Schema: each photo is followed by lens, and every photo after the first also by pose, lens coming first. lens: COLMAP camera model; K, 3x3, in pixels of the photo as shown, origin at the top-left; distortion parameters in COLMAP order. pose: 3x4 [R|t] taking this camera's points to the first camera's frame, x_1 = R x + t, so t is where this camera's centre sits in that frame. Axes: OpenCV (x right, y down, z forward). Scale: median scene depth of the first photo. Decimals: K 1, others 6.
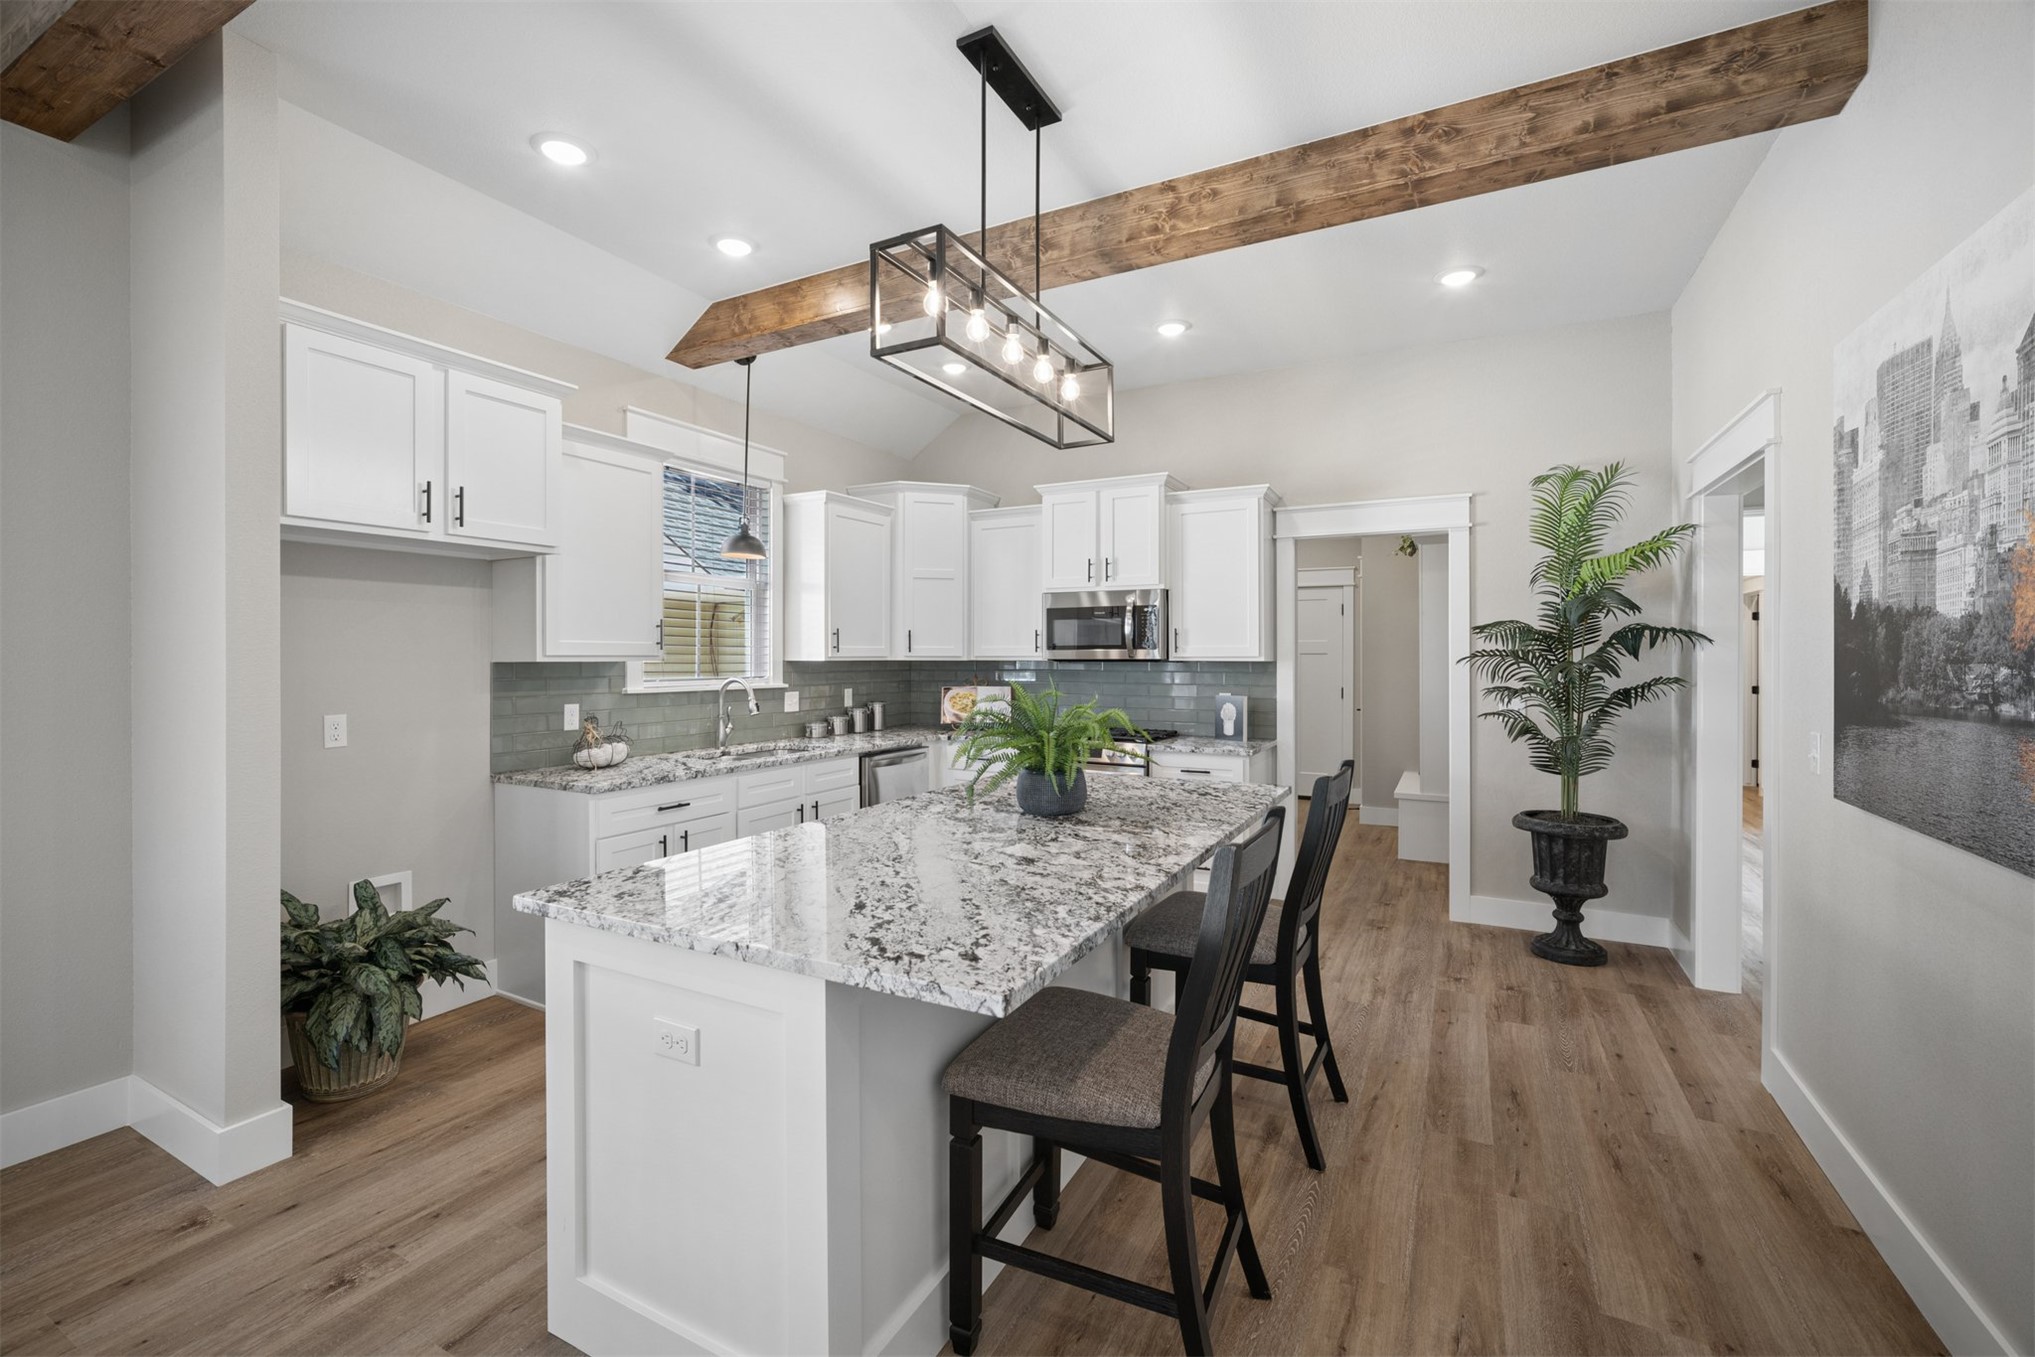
lens RADIAL K [[860.6, 0, 1002.0], [0, 860.6, 658.0], [0, 0, 1]] dist [-0.021941, 0.009894]
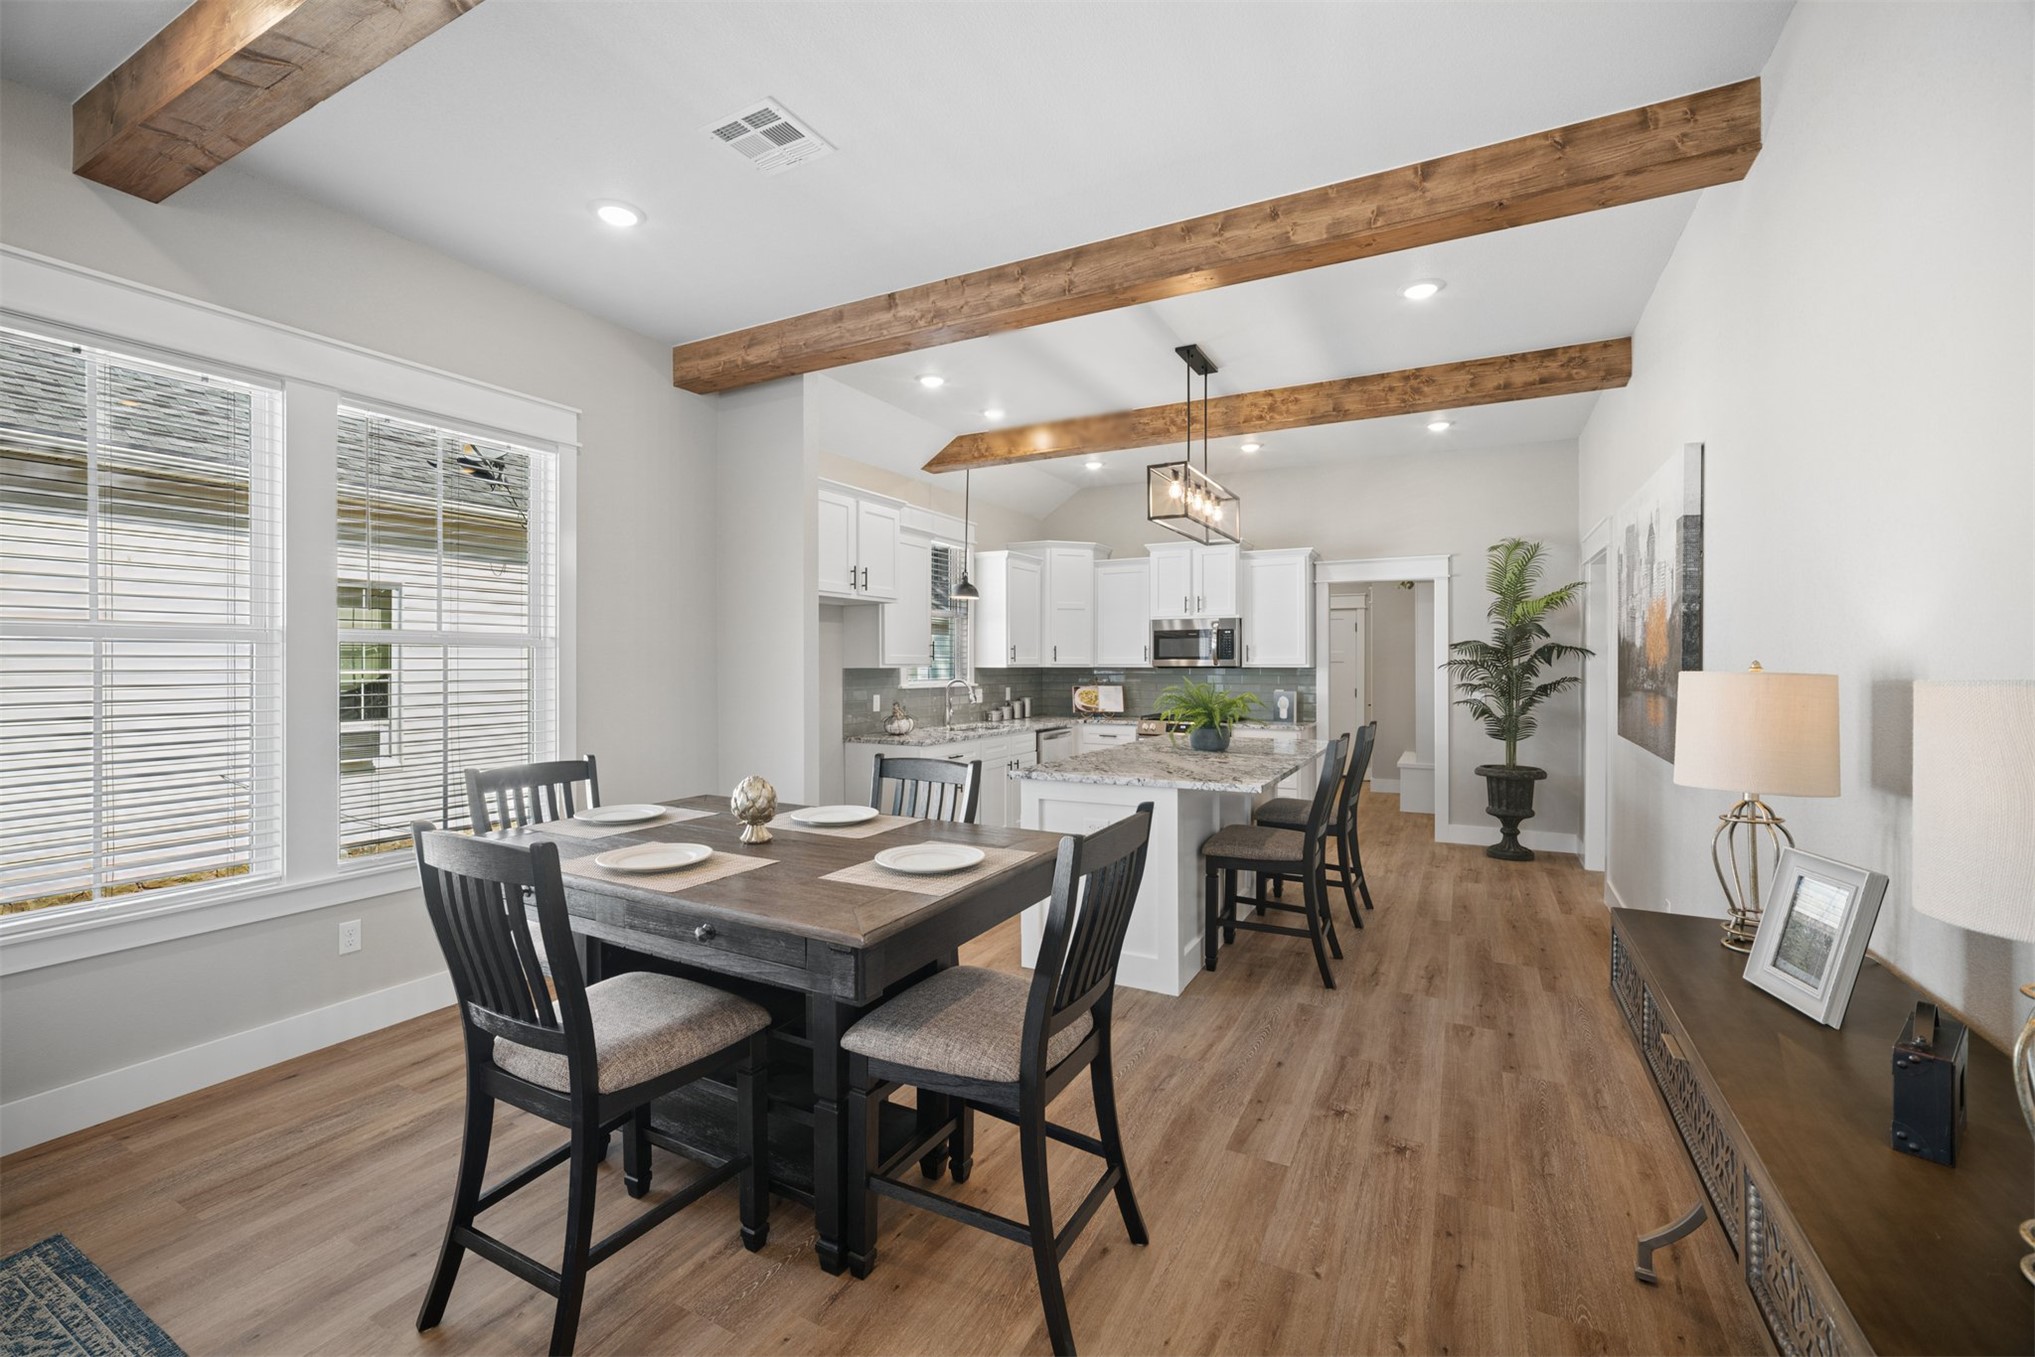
lens RADIAL K [[860.6, 0, 1003.7], [0, 860.6, 668.2], [0, 0, 1]] dist [-0.021941, 0.009894]
pose [[1.000000, -0.000542, -0.000480, -0.260404], [0.000543, 0.999997, 0.002229, 0.001472], [0.000479, -0.002229, 0.999997, -0.562410]]
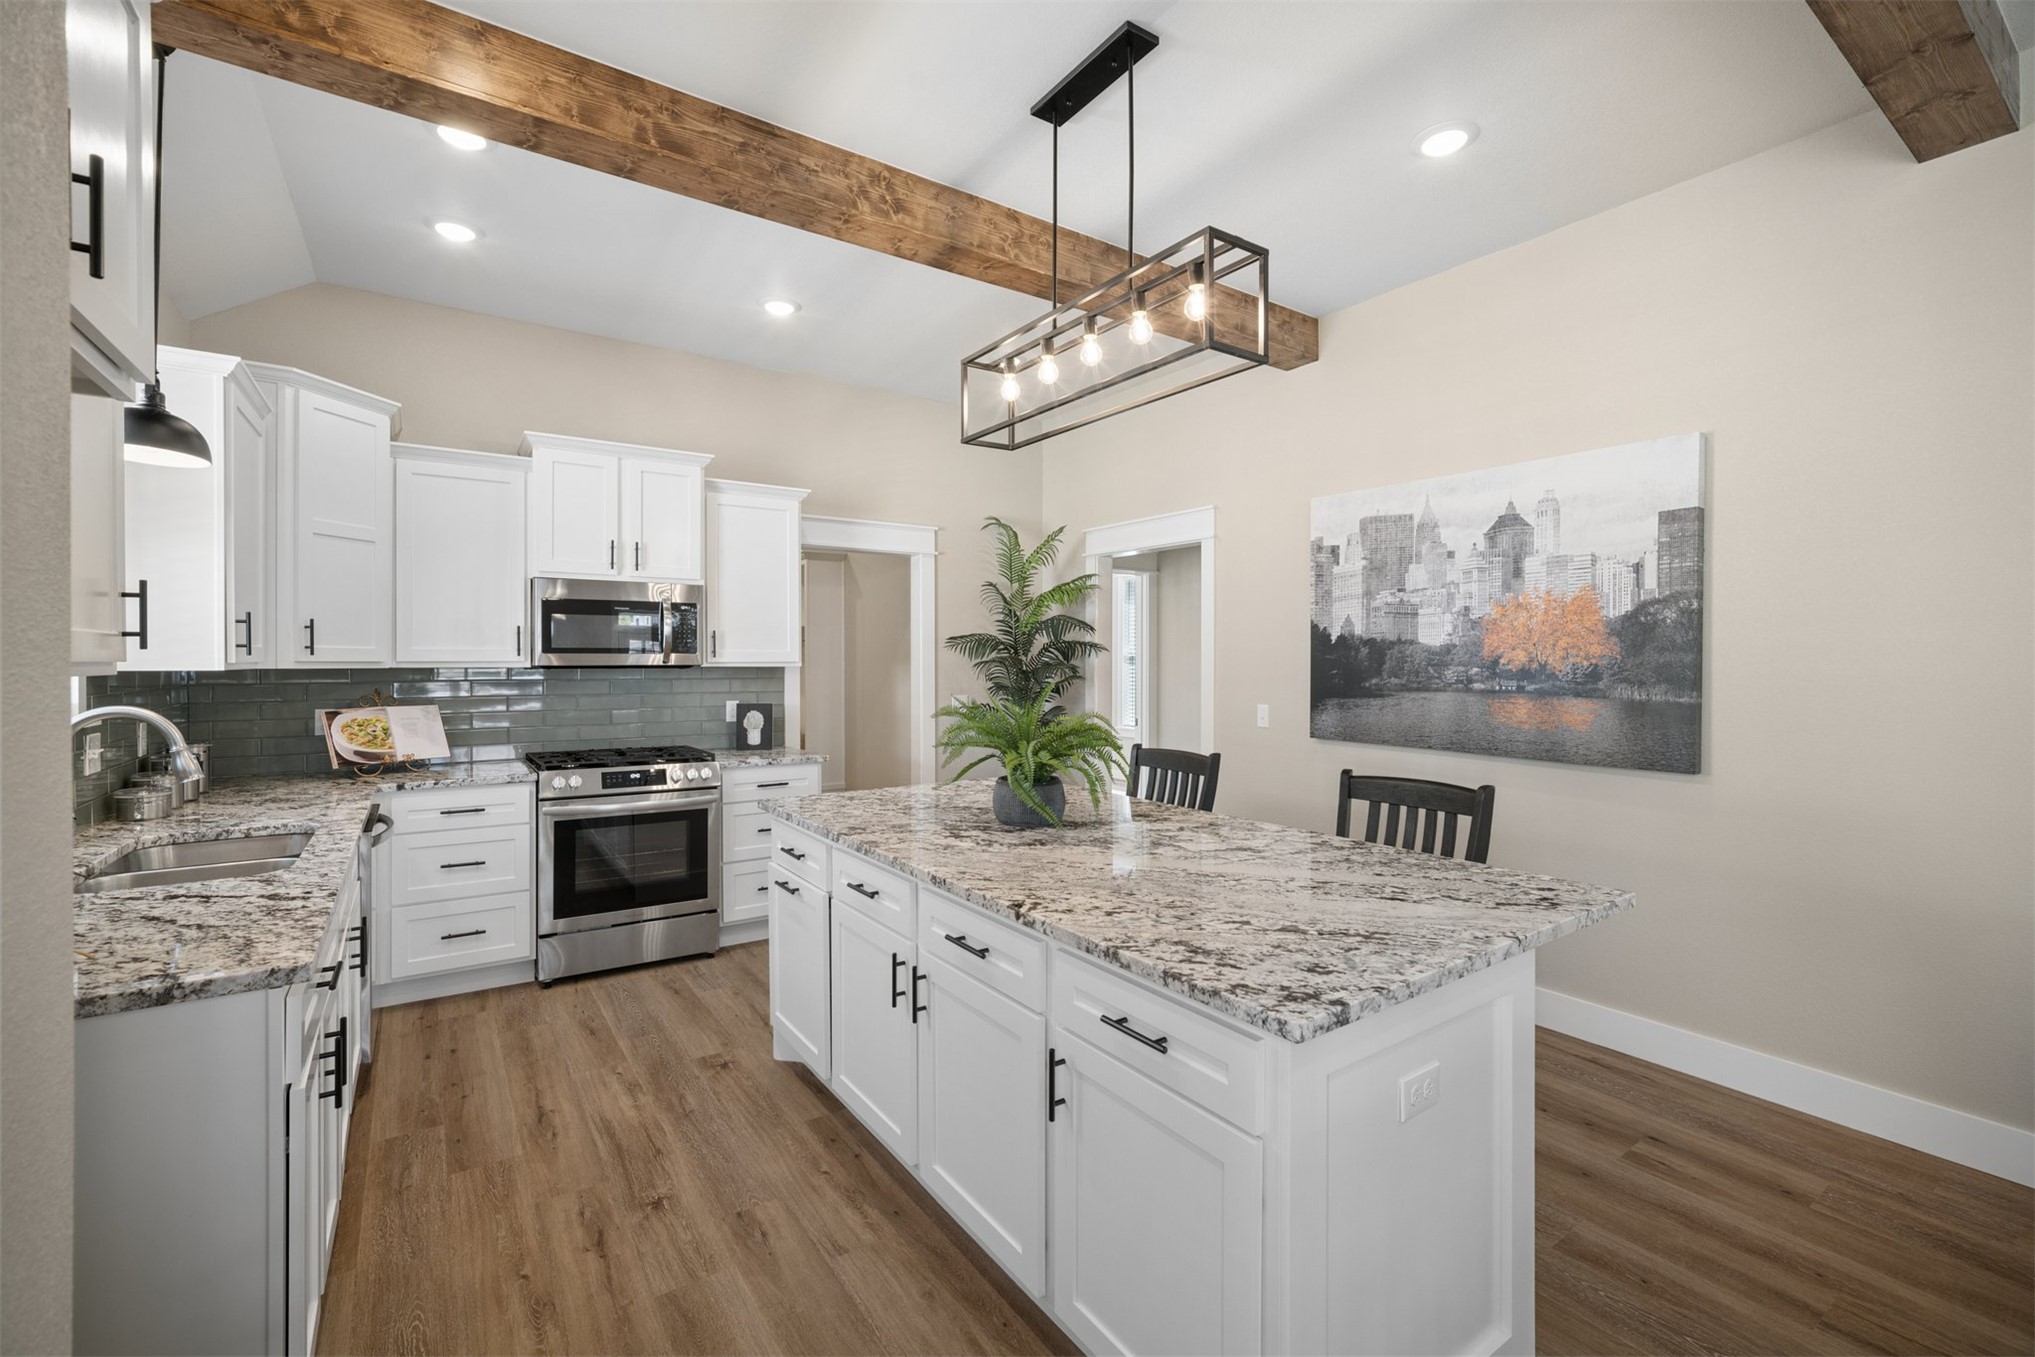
lens RADIAL K [[860.6, 0, 1008.7], [0, 860.6, 662.5], [0, 0, 1]] dist [-0.021941, 0.009894]
pose [[0.462179, -0.001174, 0.886786, -0.562339], [0.000505, 0.999999, 0.001061, -0.002588], [-0.886786, -0.000043, 0.462180, 0.393526]]
